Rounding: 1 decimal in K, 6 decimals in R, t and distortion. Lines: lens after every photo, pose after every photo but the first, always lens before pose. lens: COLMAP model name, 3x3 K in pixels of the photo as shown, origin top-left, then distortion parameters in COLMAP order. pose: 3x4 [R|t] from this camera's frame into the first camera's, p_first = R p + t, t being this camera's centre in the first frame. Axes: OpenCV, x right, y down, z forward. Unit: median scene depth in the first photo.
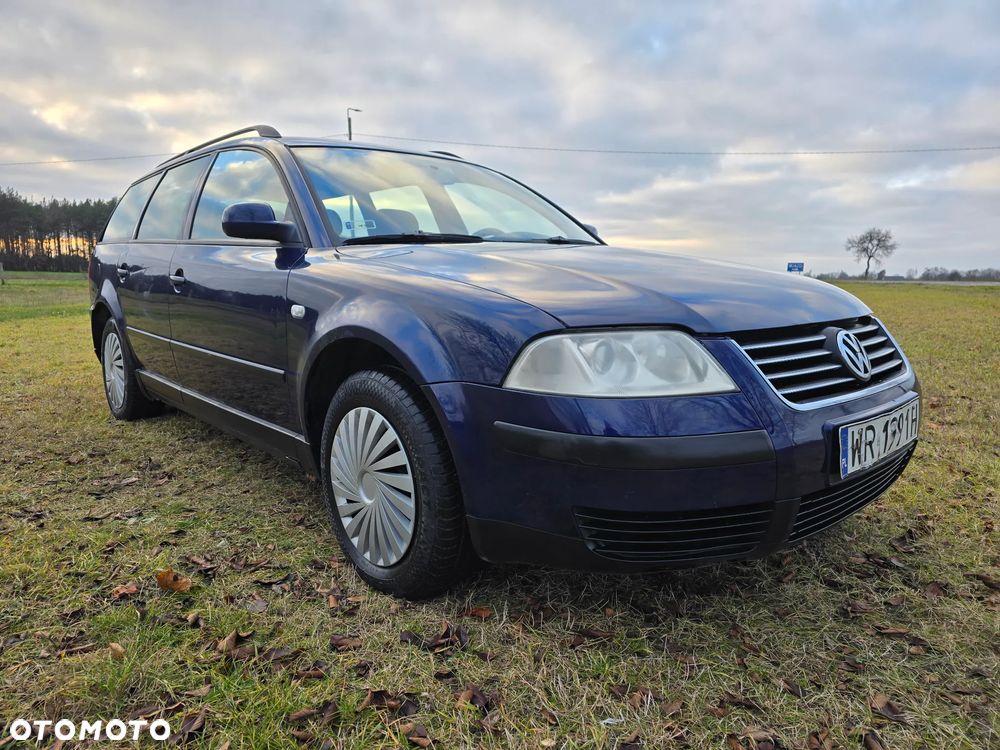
lens RADIAL K [[726.5, 0, 506.0], [0, 726.5, 376.2], [0, 0, 1]] dist [0.006947, 0.000468]
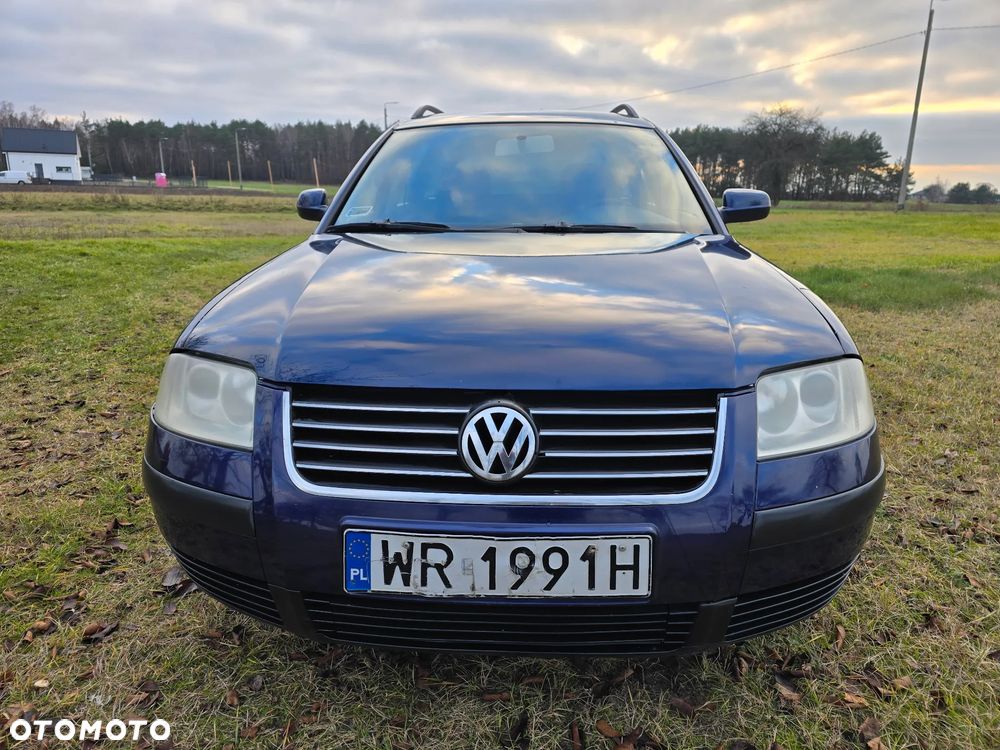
lens RADIAL K [[728.4, 0, 500.0], [0, 728.4, 375.0], [0, 0, 1]] dist [0.006795, -0.000286]
pose [[0.669154, 0.184591, -0.719833, 0.107101], [-0.103485, 0.982366, 0.155715, -0.022482], [0.735883, -0.029705, 0.676457, 0.057824]]
